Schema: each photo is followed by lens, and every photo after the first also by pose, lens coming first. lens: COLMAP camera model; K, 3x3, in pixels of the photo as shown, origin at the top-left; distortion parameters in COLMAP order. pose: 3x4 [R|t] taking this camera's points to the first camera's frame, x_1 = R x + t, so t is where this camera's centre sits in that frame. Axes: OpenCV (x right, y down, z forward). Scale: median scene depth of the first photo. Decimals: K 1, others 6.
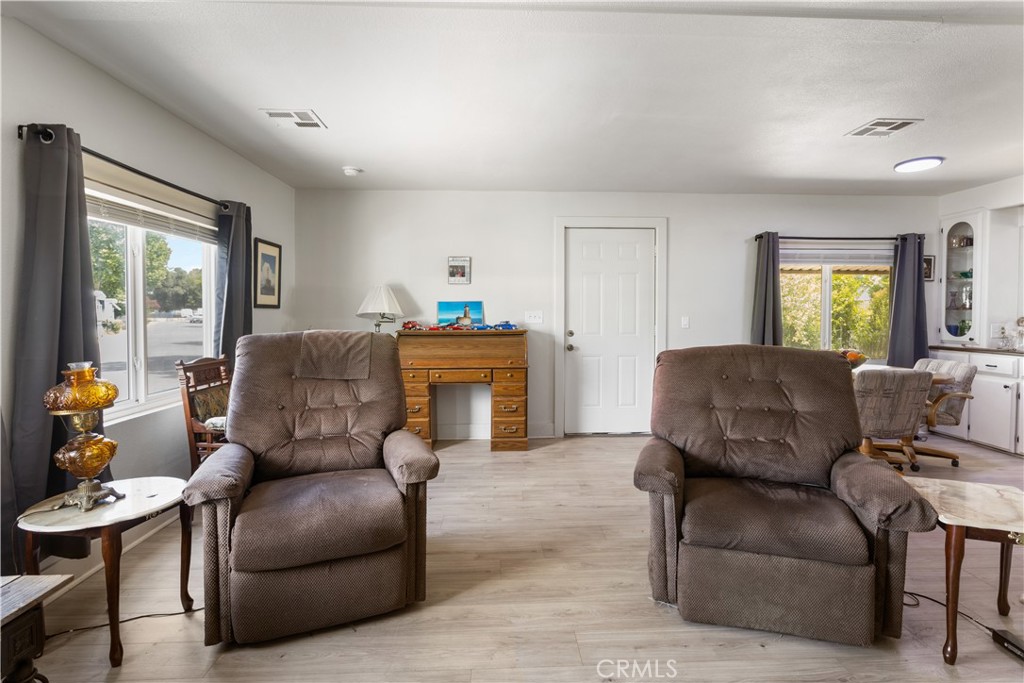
lens RADIAL K [[544.3, 0, 510.4], [0, 544.3, 335.6], [0, 0, 1]] dist [0.001572, 0.000492]
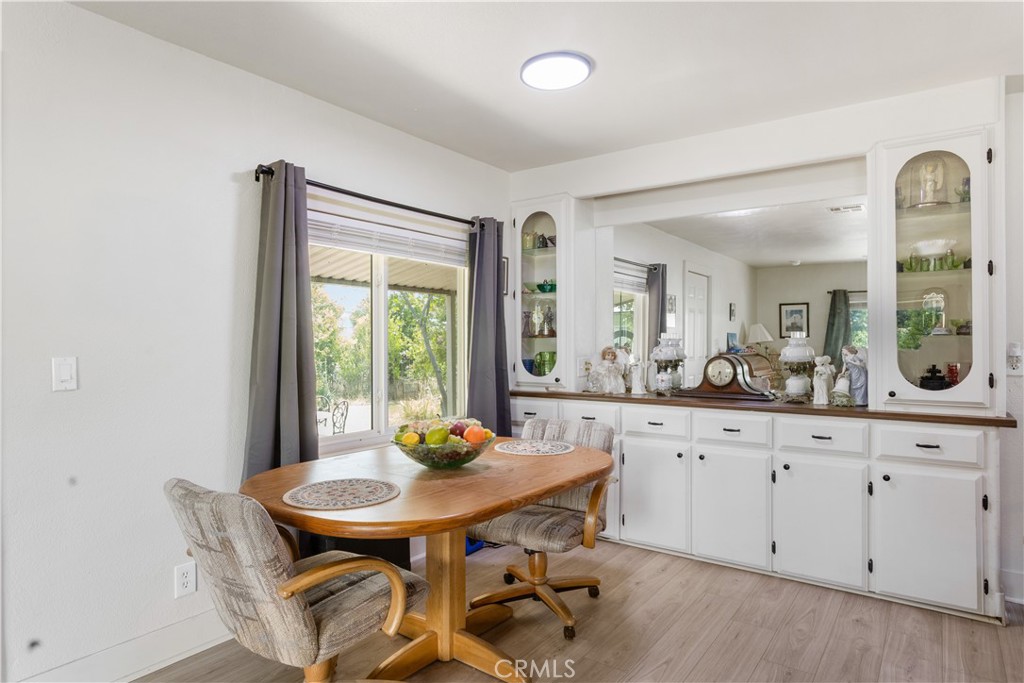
lens RADIAL K [[612.1, 0, 511.0], [0, 612.1, 340.5], [0, 0, 1]] dist [0.000724, 0.000267]
pose [[0.640736, 0.000397, 0.767761, 0.199790], [0.032746, 0.999076, -0.027844, -0.023113], [-0.767062, 0.042982, 0.640131, 0.526445]]
